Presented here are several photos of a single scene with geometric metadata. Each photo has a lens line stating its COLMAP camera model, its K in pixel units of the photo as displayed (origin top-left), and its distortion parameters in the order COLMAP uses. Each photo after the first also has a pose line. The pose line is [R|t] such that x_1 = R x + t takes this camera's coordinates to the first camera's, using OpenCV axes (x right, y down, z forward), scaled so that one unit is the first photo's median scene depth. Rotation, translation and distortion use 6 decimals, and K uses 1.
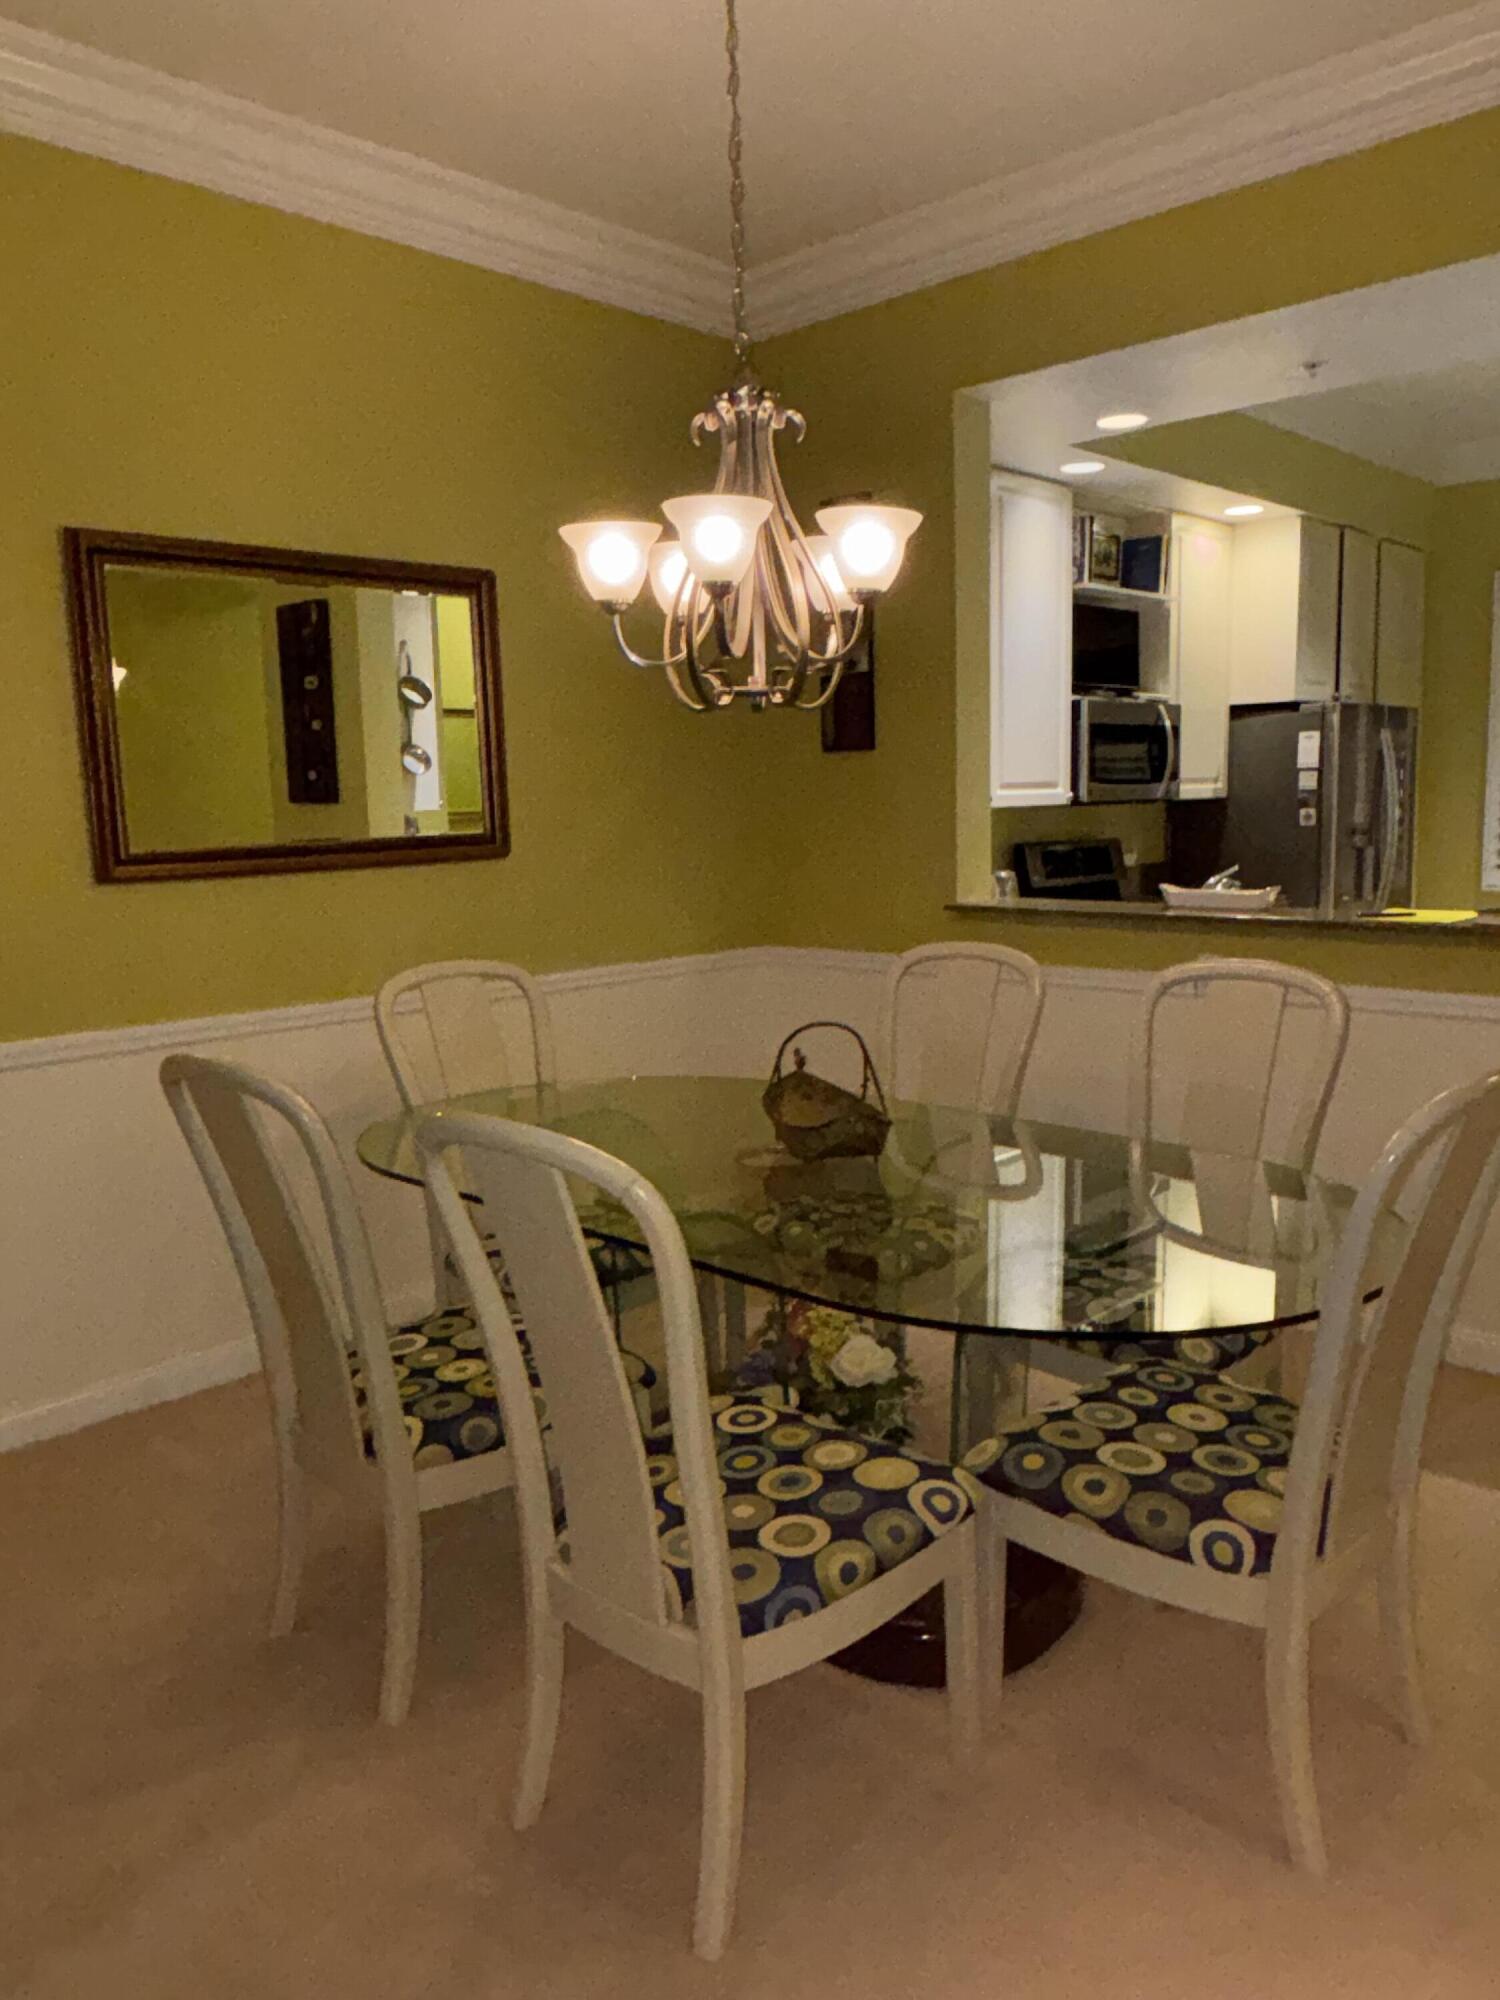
lens RADIAL K [[1449.3, 0, 750.0], [0, 1449.3, 1000.0], [0, 0, 1]] dist [0.000136, -0.001857]
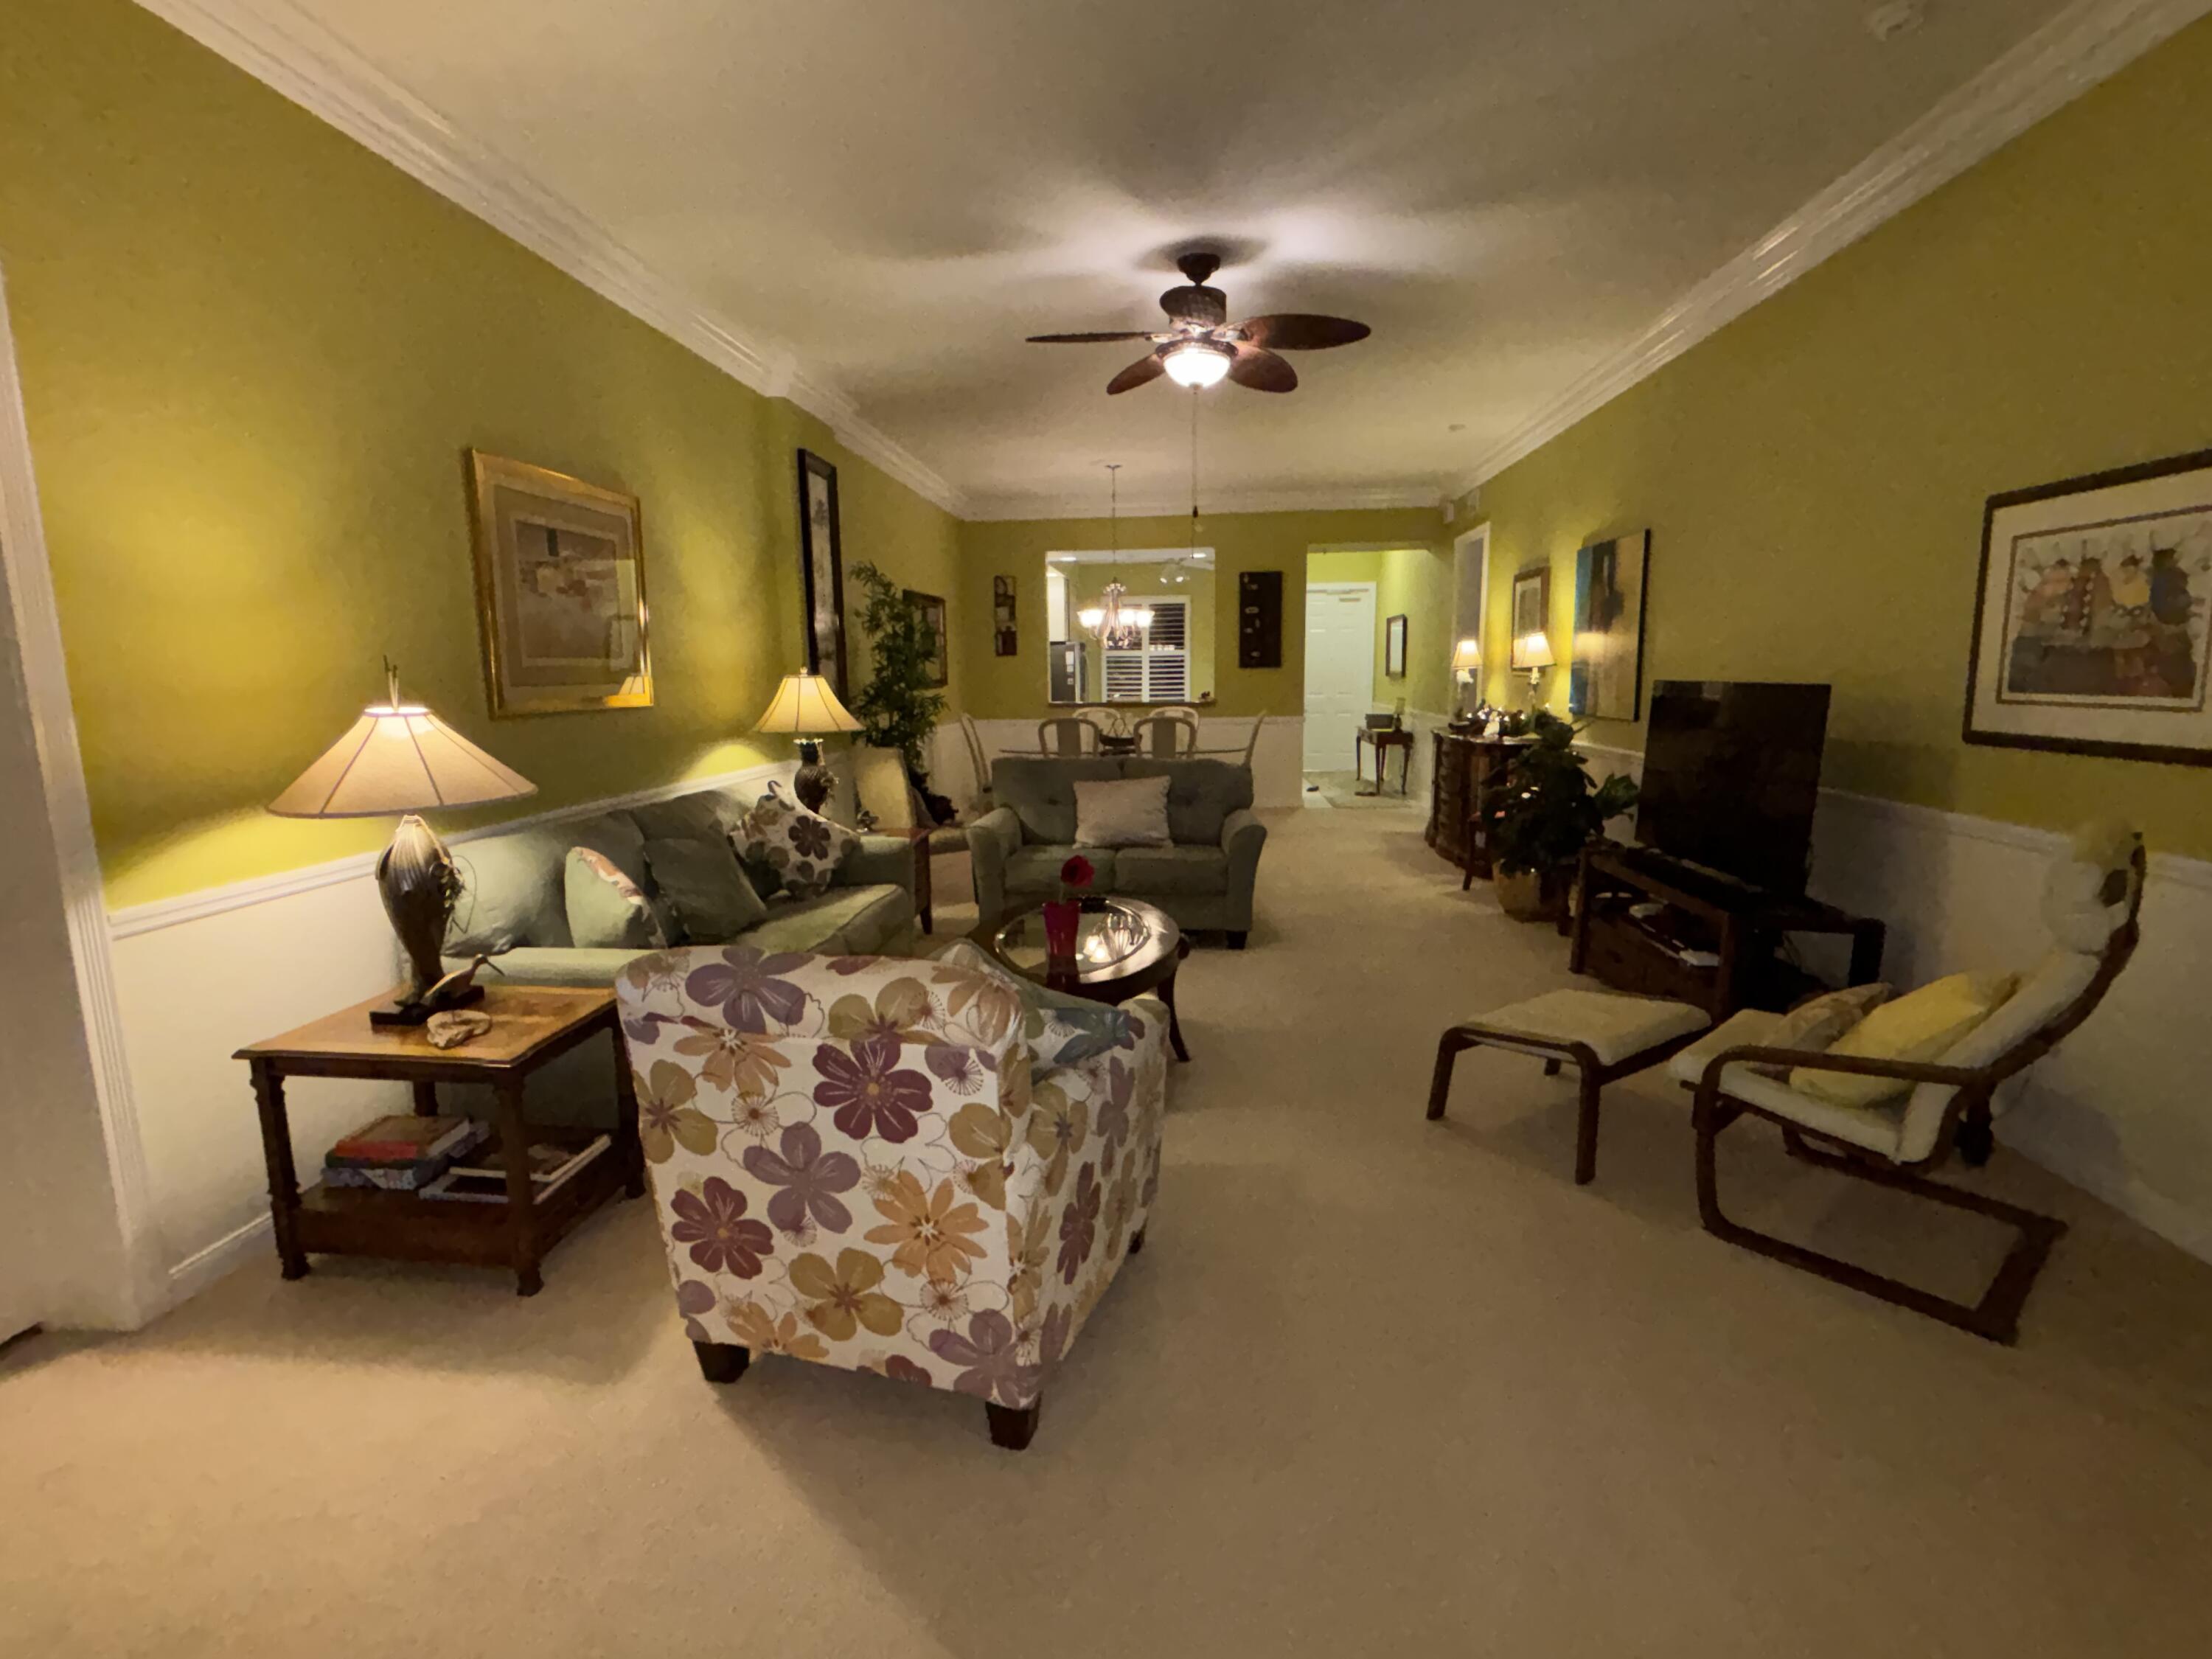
lens RADIAL K [[1049.1, 0, 1106.0], [0, 1049.1, 829.5], [0, 0, 1]] dist [0.055098, -0.000384]
pose [[0.774230, -0.081445, 0.627643, -0.896069], [0.086614, 0.995990, 0.022400, 0.125494], [-0.626950, 0.037020, 0.778179, -0.657208]]
